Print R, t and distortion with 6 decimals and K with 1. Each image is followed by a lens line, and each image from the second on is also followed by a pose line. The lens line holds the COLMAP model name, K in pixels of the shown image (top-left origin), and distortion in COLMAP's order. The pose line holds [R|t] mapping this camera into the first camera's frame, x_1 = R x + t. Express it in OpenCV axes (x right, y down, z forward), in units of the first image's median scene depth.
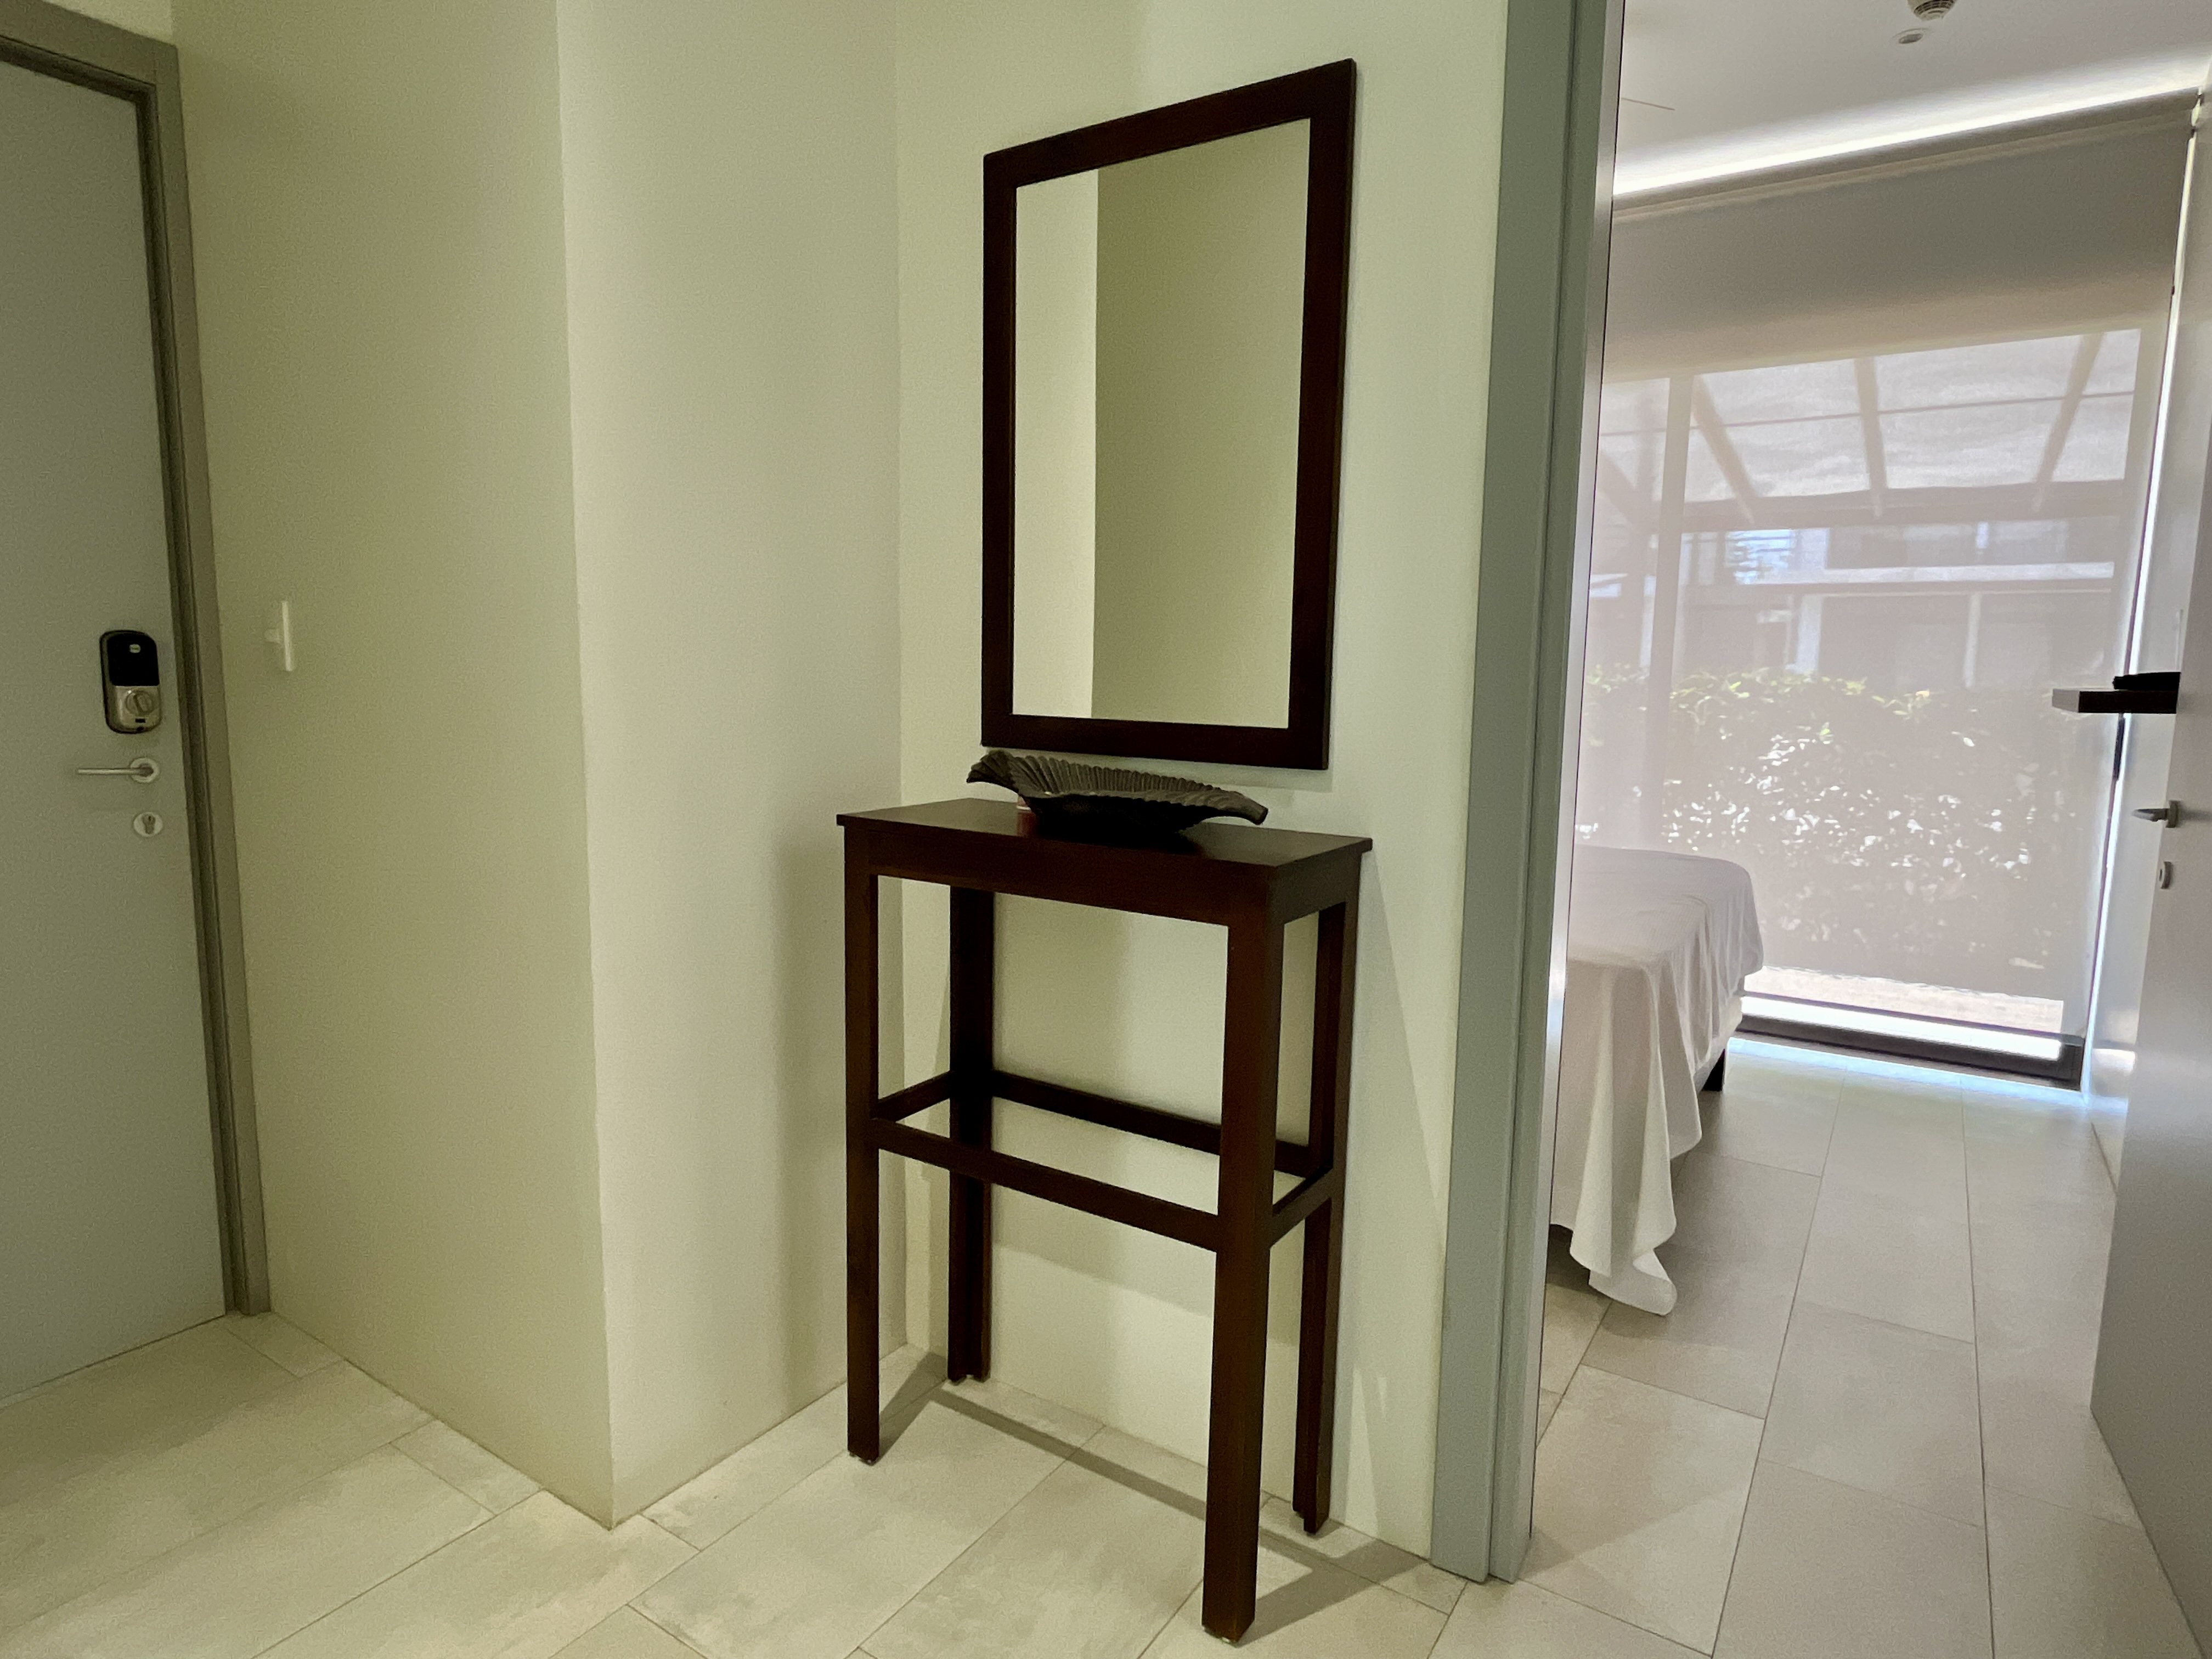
lens RADIAL K [[1287.2, 0, 1106.0], [0, 1287.2, 829.5], [0, 0, 1]] dist [-0.002177, -0.001268]
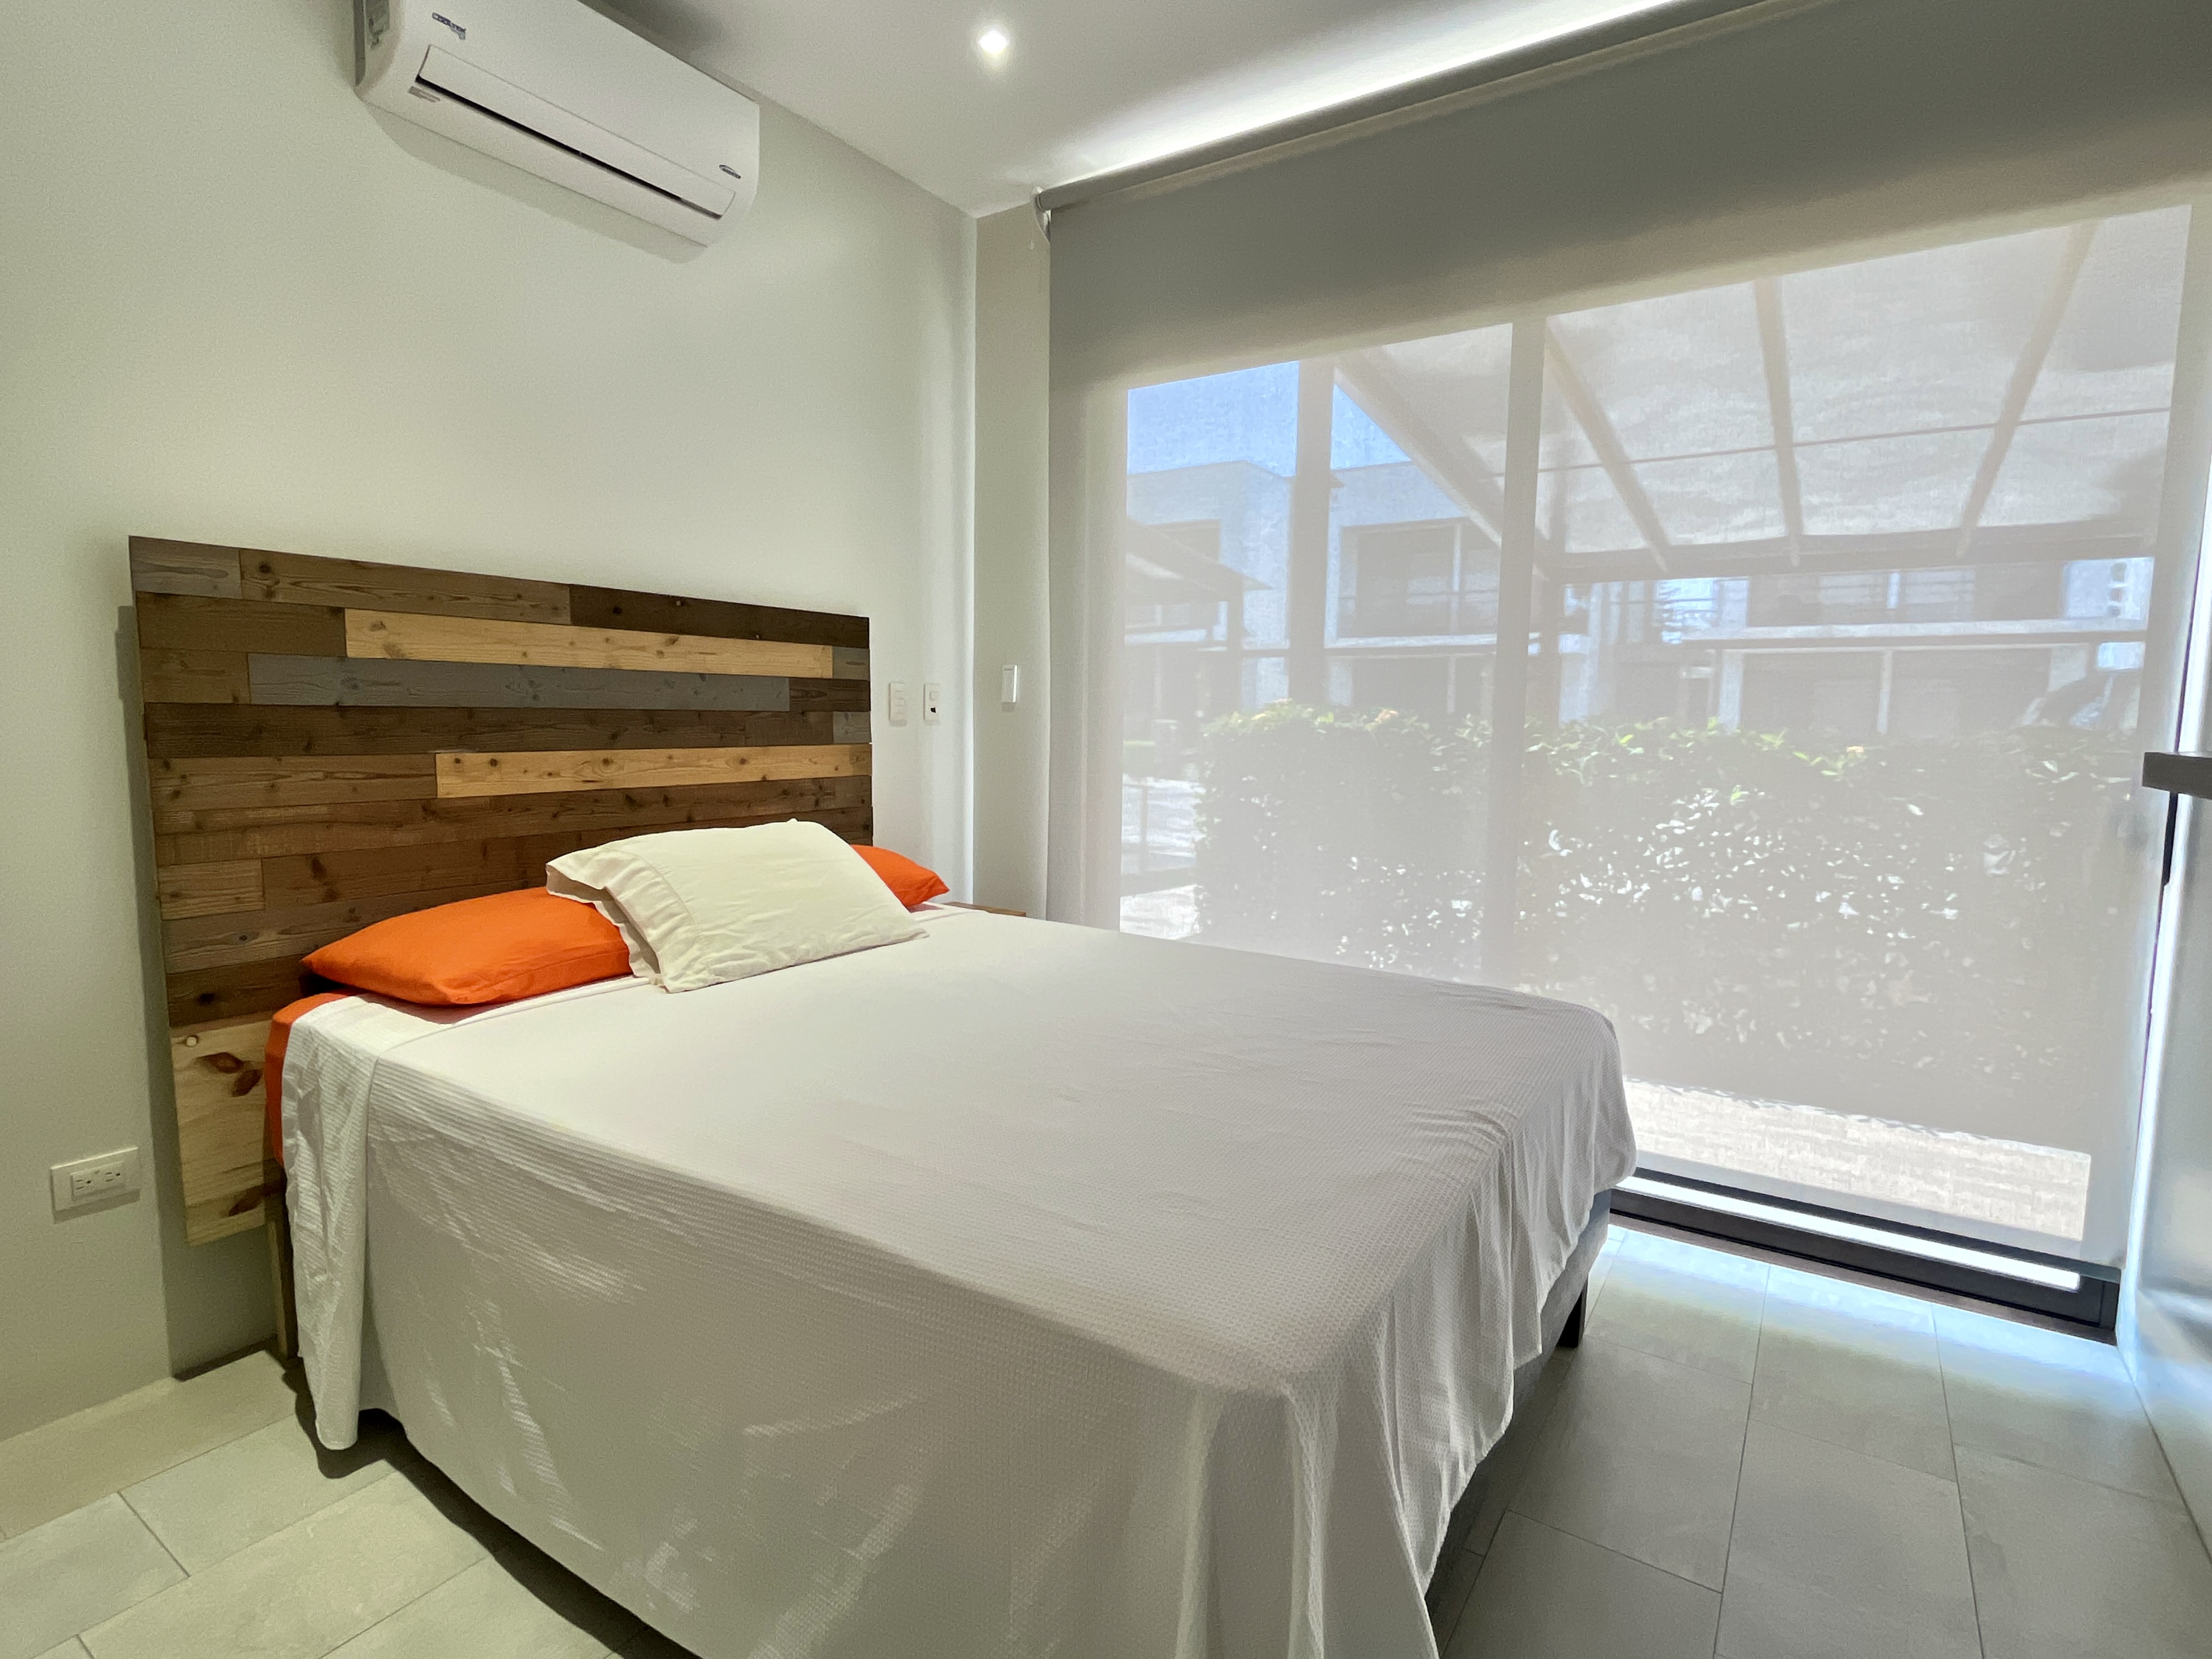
lens RADIAL K [[1144.4, 0, 1106.0], [0, 1144.4, 829.5], [0, 0, 1]] dist [-0.000861, -0.000667]
pose [[0.999990, 0.003277, -0.003188, 0.149550], [-0.003370, 0.999561, -0.029428, -0.029544], [0.003090, 0.029439, 0.999562, 0.253718]]
